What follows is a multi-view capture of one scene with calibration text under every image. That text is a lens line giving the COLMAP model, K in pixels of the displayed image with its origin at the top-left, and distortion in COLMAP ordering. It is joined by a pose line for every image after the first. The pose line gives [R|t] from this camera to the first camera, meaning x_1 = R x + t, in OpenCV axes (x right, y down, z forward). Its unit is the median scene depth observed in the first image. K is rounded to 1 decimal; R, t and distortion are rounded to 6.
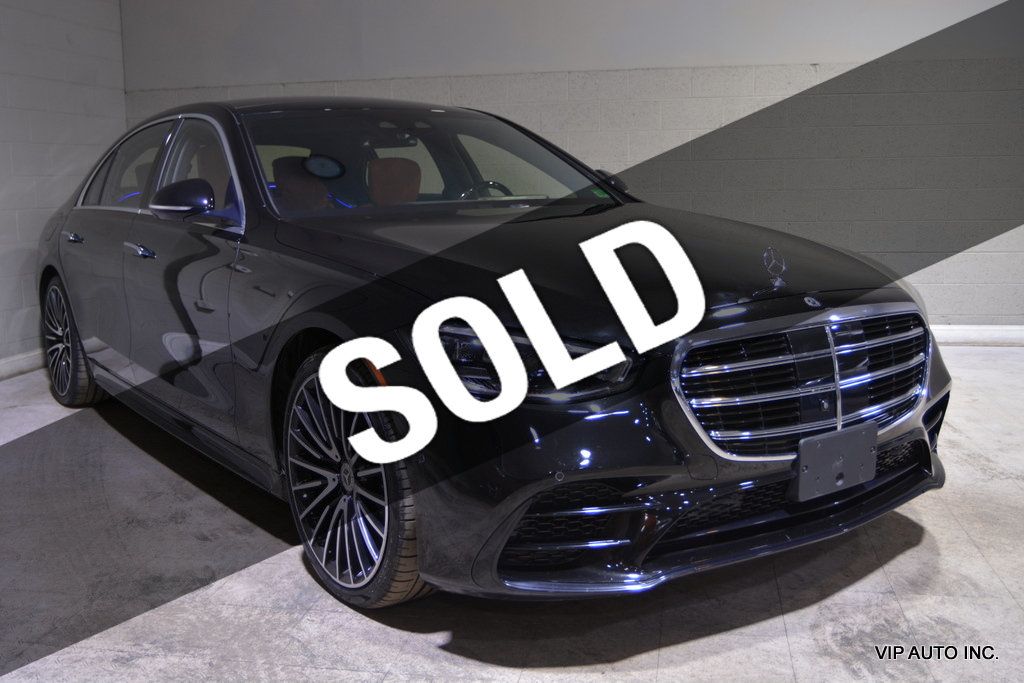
lens RADIAL K [[1044.7, 0, 505.6], [0, 1044.7, 334.6], [0, 0, 1]] dist [-0.065503, 0.000000]
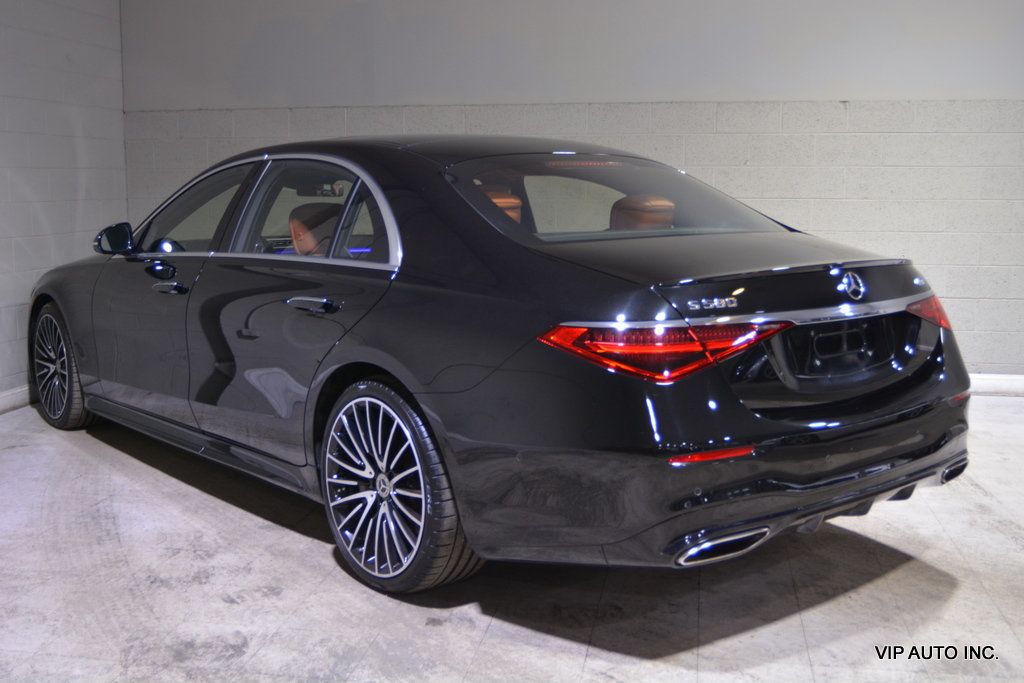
lens RADIAL K [[1120.6, 0, 507.5], [0, 1120.6, 339.7], [0, 0, 1]] dist [-0.062544, 0.000000]
pose [[0.999812, 0.018229, 0.006589, -0.037063], [-0.018153, 0.999769, -0.011472, -0.044011], [-0.006796, 0.011350, 0.999912, -0.065311]]
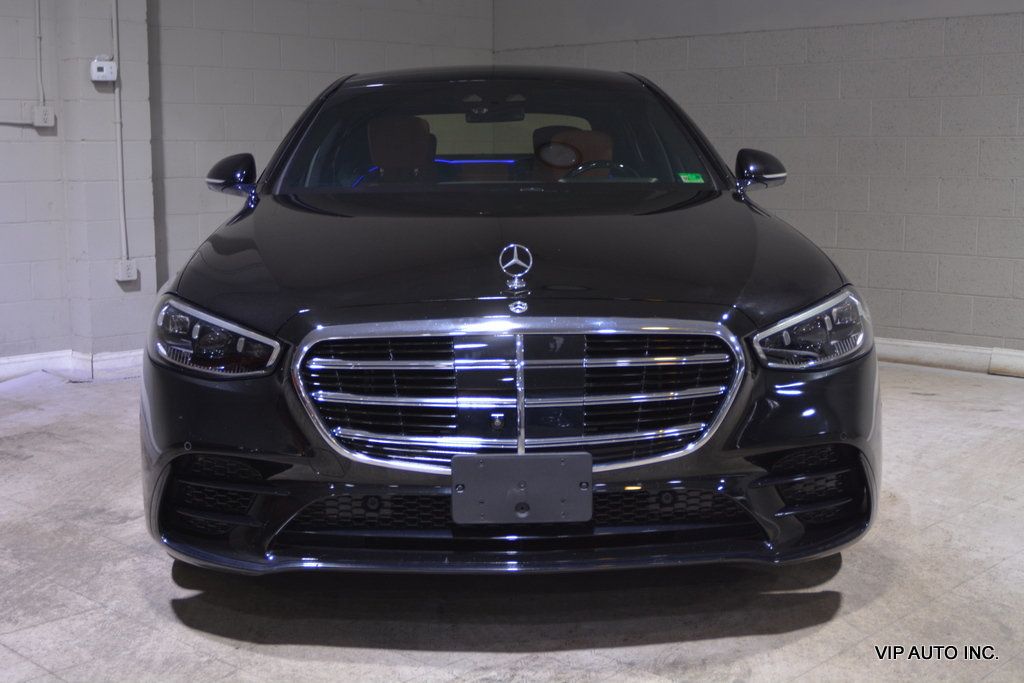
lens RADIAL K [[1305.5, 0, 506.6], [0, 1305.5, 342.8], [0, 0, 1]] dist [-0.048026, 0.000000]
pose [[0.834243, 0.097465, -0.542715, 0.707539], [-0.094449, 0.994966, 0.033501, -0.029770], [0.543248, 0.023311, 0.839249, 0.046293]]
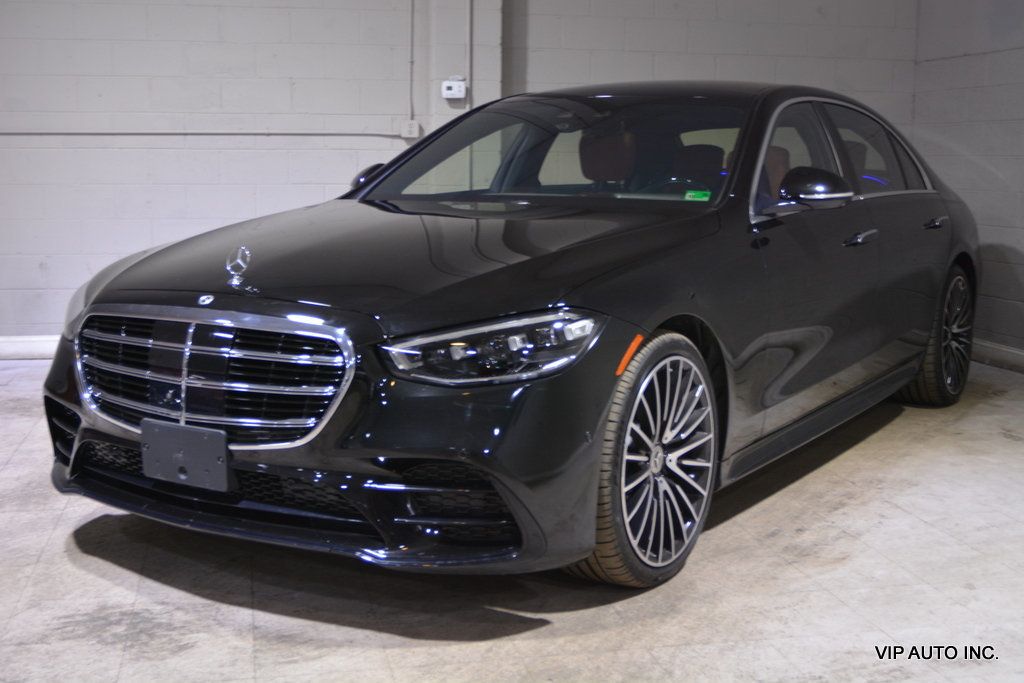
lens RADIAL K [[1305.5, 0, 512.2], [0, 1305.5, 289.5], [0, 0, 1]] dist [-0.048026, 0.000000]
pose [[0.379876, 0.118807, -0.917376, 1.266029], [-0.153963, 0.986006, 0.063940, -0.136060], [0.912135, 0.116953, 0.392851, 0.605906]]
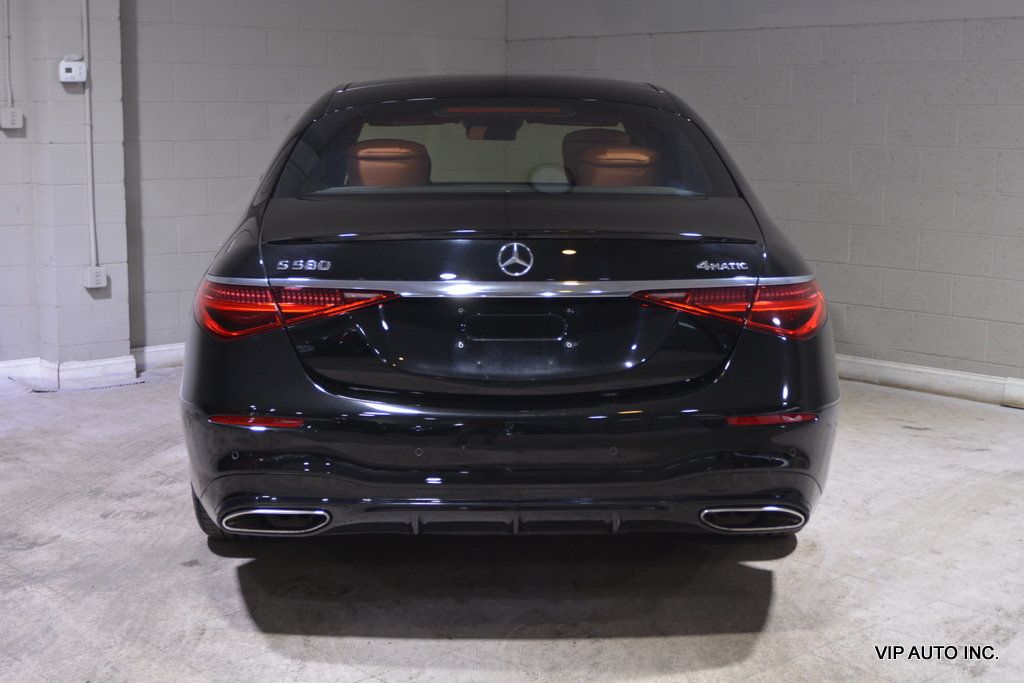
lens RADIAL K [[1458.9, 0, 505.3], [0, 1458.9, 340.6], [0, 0, 1]] dist [-0.055016, 0.000000]
pose [[0.791602, 0.117999, -0.599535, 0.918309], [-0.111275, 0.992608, 0.048439, -0.099706], [0.600820, 0.028369, 0.798881, 0.049384]]
